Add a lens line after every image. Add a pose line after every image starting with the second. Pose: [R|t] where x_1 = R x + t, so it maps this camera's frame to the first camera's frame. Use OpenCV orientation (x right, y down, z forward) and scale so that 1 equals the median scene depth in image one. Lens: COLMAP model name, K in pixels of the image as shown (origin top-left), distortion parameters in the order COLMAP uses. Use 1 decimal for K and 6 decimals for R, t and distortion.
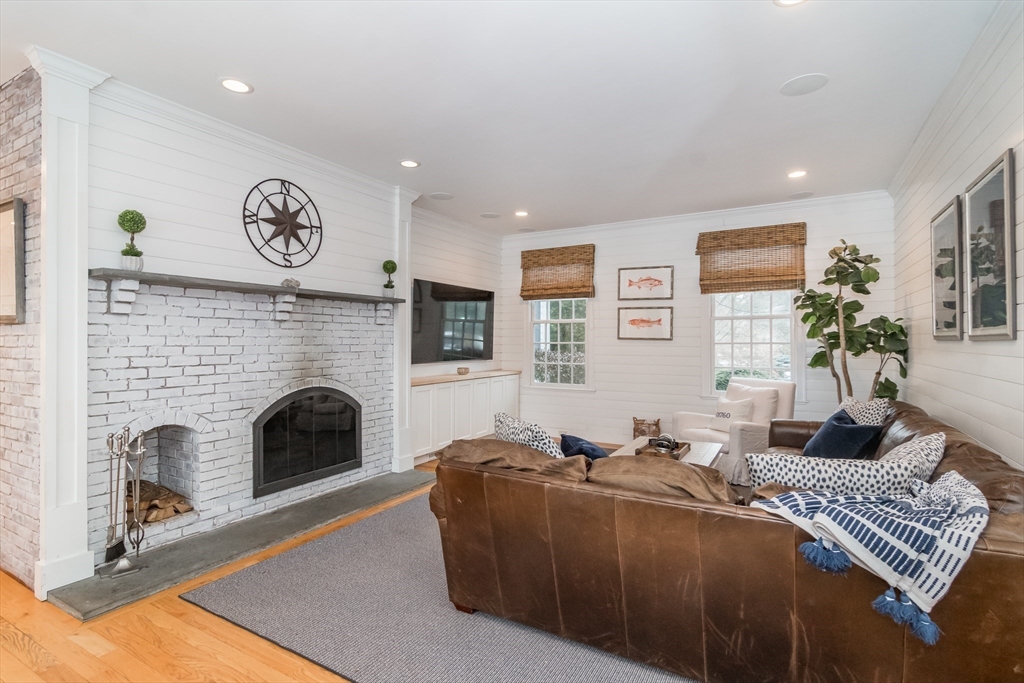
lens RADIAL K [[509.3, 0, 511.5], [0, 509.3, 324.2], [0, 0, 1]] dist [-0.003507, -0.000382]
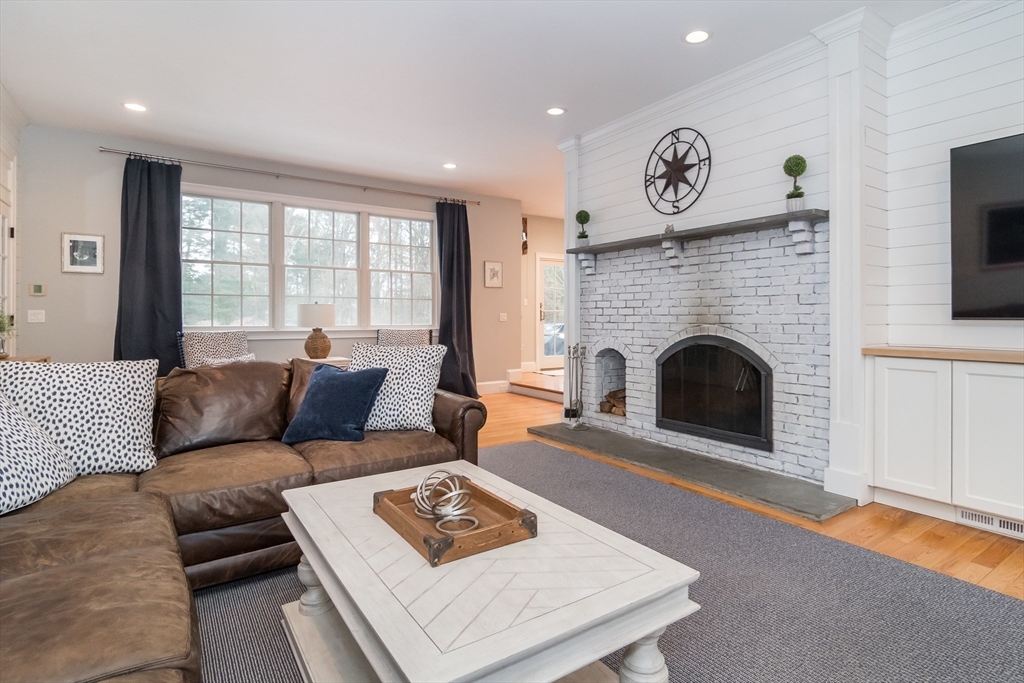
lens RADIAL K [[509.3, 0, 511.5], [0, 509.3, 324.2], [0, 0, 1]] dist [-0.003507, -0.000382]
pose [[-0.442022, -0.006908, -0.896978, 0.619966], [0.003014, 0.999953, -0.009187, 0.118431], [0.896999, -0.006764, -0.441981, 1.154499]]
